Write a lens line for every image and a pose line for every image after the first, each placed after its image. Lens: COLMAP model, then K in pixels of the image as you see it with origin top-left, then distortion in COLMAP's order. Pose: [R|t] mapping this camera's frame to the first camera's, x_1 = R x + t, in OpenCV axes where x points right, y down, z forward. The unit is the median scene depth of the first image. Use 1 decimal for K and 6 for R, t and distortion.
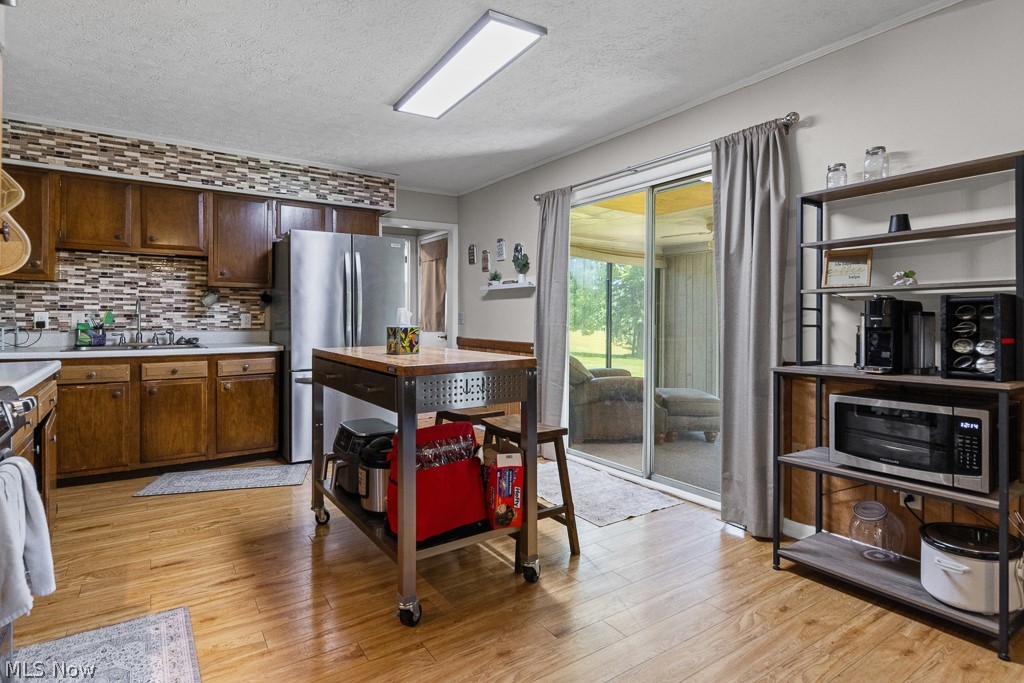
lens RADIAL K [[531.8, 0, 507.9], [0, 531.8, 319.0], [0, 0, 1]] dist [0.005629, -0.000974]
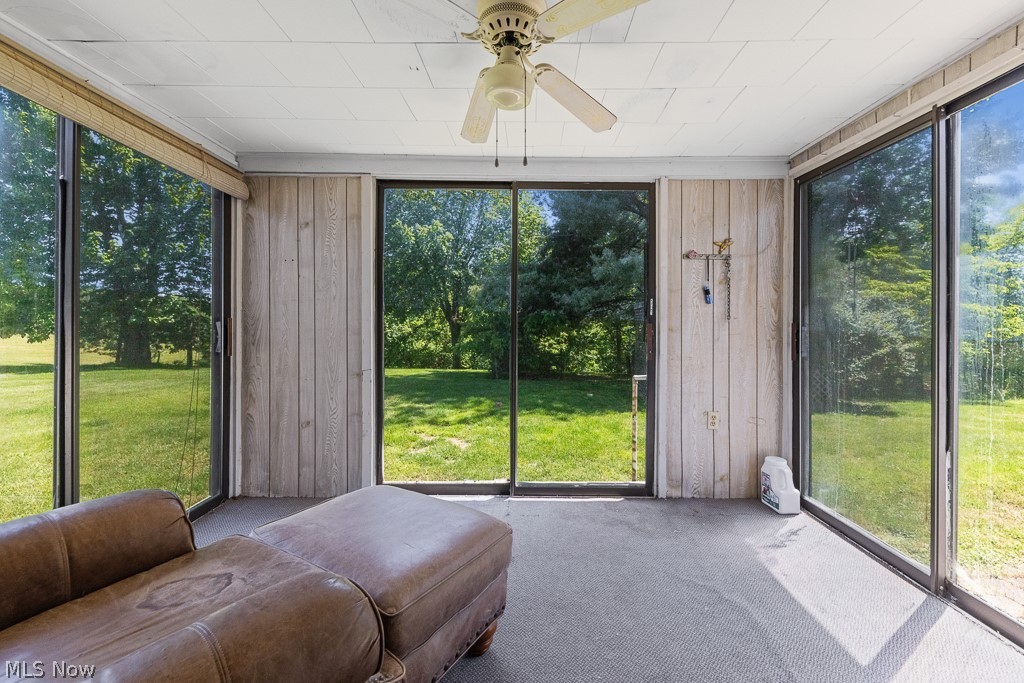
lens RADIAL K [[431.4, 0, 513.6], [0, 431.4, 320.2], [0, 0, 1]] dist [0.015504, -0.009341]
pose [[0.559698, -0.001840, 0.828695, 0.223447], [0.000902, 0.999998, 0.001611, 0.017837], [-0.828696, -0.000154, 0.559698, 1.162007]]
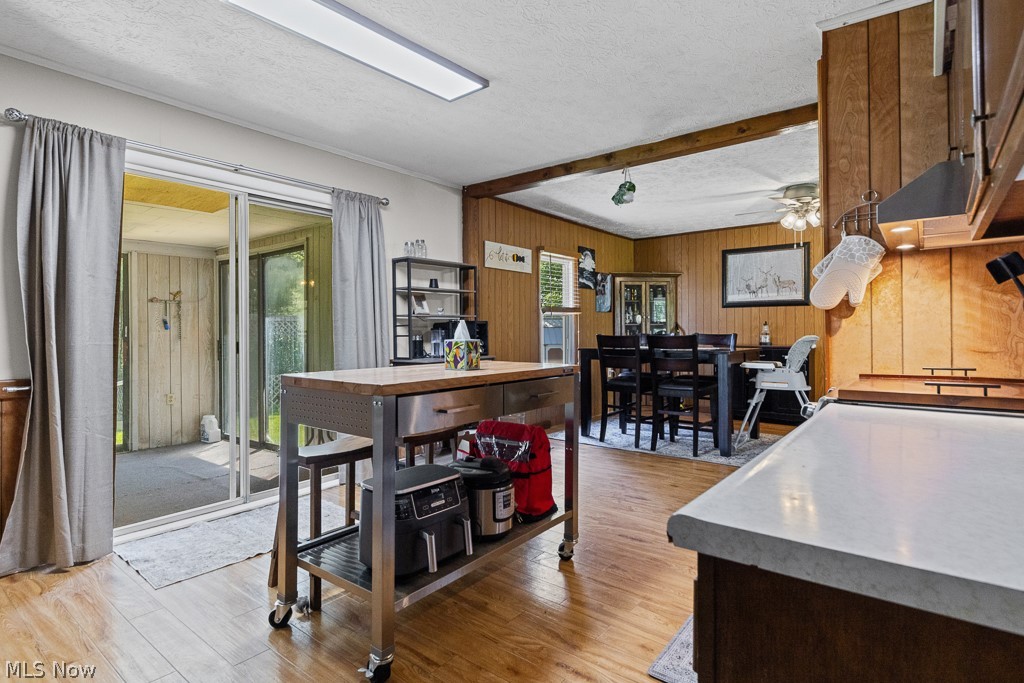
lens RADIAL K [[527.6, 0, 511.9], [0, 527.6, 336.3], [0, 0, 1]] dist [0.012379, -0.000652]
pose [[-0.303277, -0.011161, 0.952837, -0.744775], [0.005163, 0.999897, 0.013355, -0.005157], [-0.952888, 0.008970, -0.303188, 0.810722]]
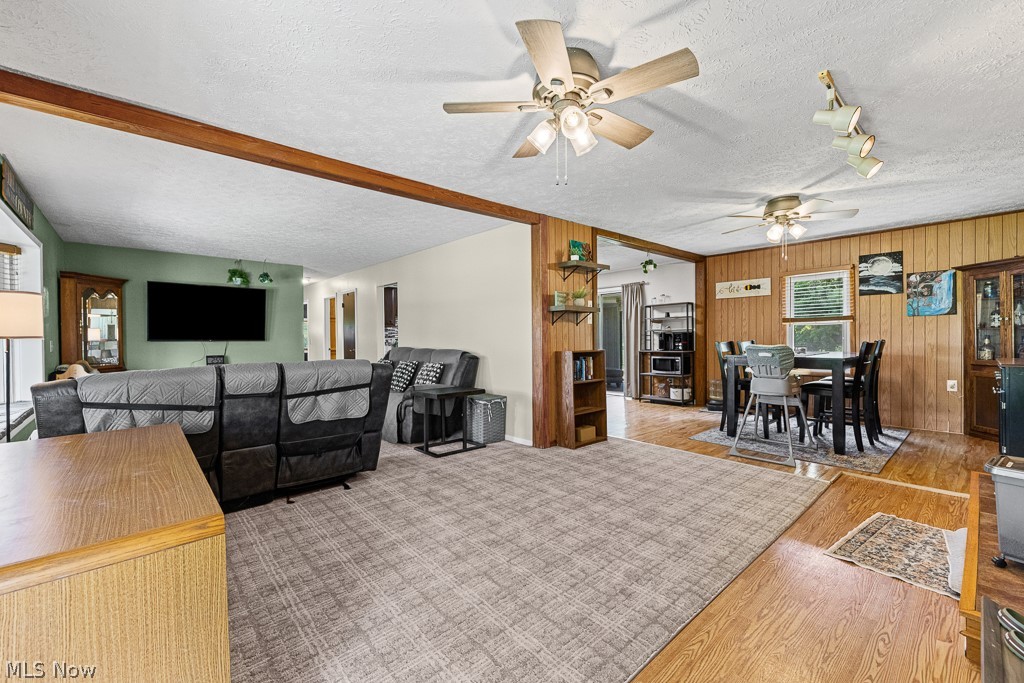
lens RADIAL K [[422.4, 0, 503.1], [0, 422.4, 342.2], [0, 0, 1]] dist [0.015639, -0.009044]
pose [[0.991328, -0.012316, 0.130836, -0.571216], [0.011091, 0.999888, 0.010086, -0.008733], [-0.130945, -0.008547, 0.991353, -1.244410]]
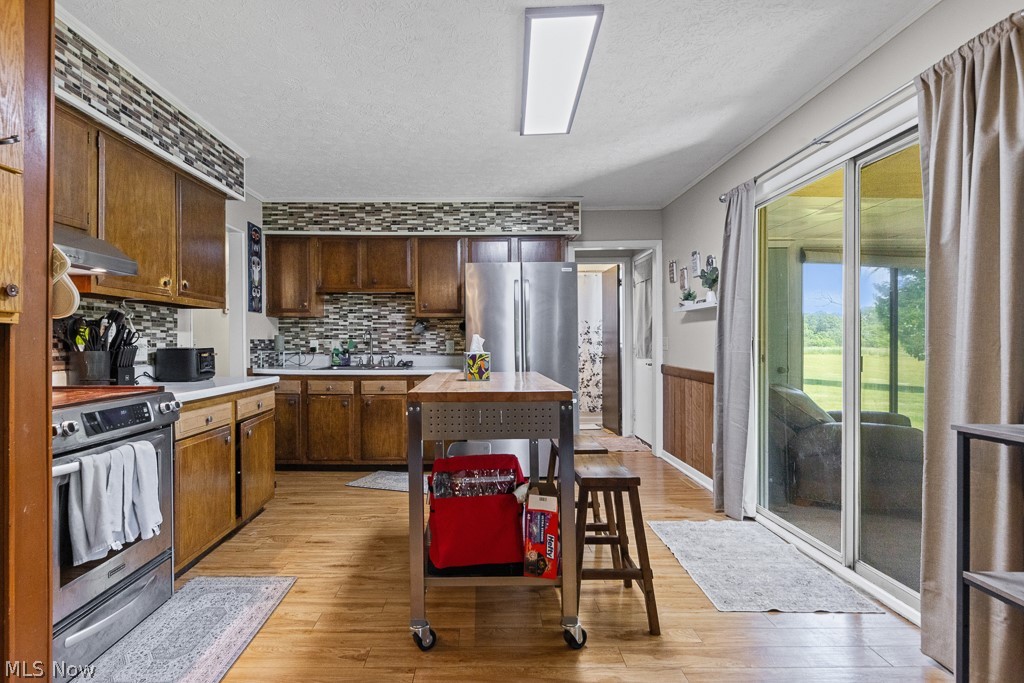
lens RADIAL K [[534.3, 0, 480.7], [0, 534.3, 344.3], [0, 0, 1]] dist [0.021067, -0.017202]
pose [[0.824421, -0.002175, -0.565973, 0.256011], [0.002372, 0.999997, -0.000388, -0.001317], [0.565972, -0.001023, 0.824424, 0.117629]]
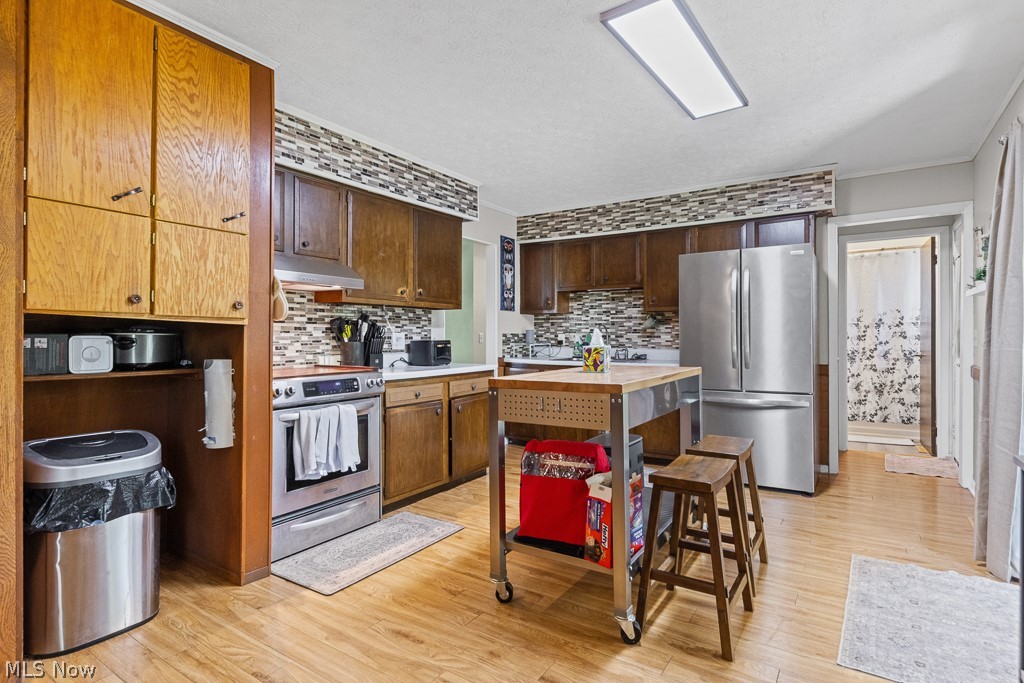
lens RADIAL K [[527.6, 0, 511.9], [0, 527.6, 336.3], [0, 0, 1]] dist [0.012379, -0.000652]
pose [[0.381874, -0.002996, -0.924209, 0.473842], [-0.001147, 0.999992, -0.003716, -0.001056], [0.924214, 0.002479, 0.381868, 0.302691]]
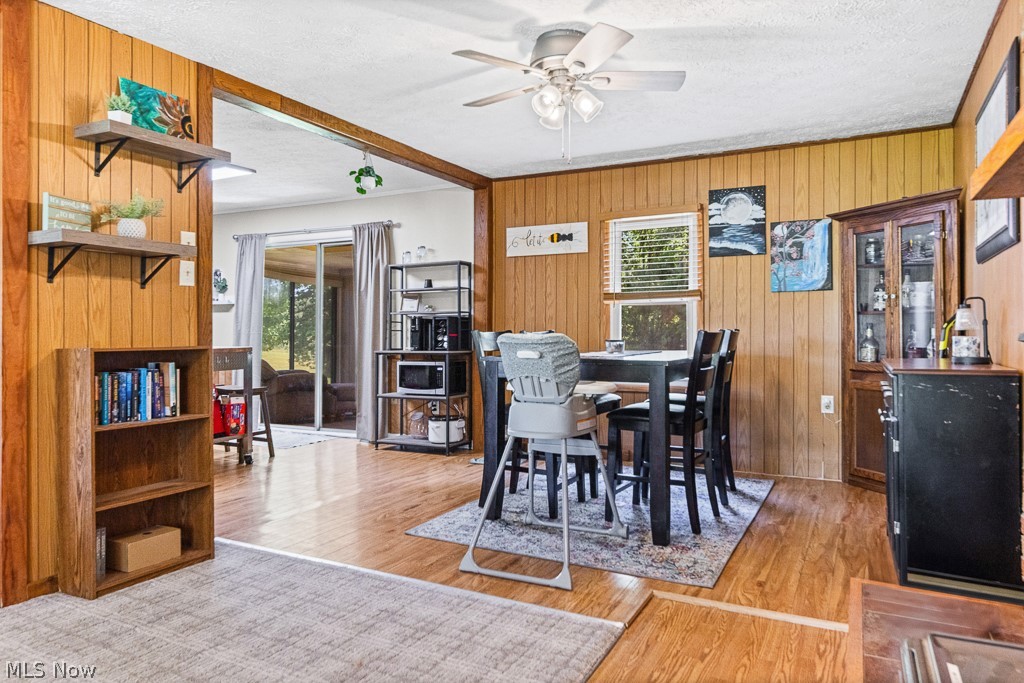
lens RADIAL K [[677.4, 0, 518.6], [0, 677.4, 333.2], [0, 0, 1]] dist [0.003122, -0.001376]
pose [[0.873348, -0.003037, 0.487087, -0.180594], [0.002956, 0.999995, 0.000934, 0.014589], [-0.487087, 0.000624, 0.873353, -0.976126]]
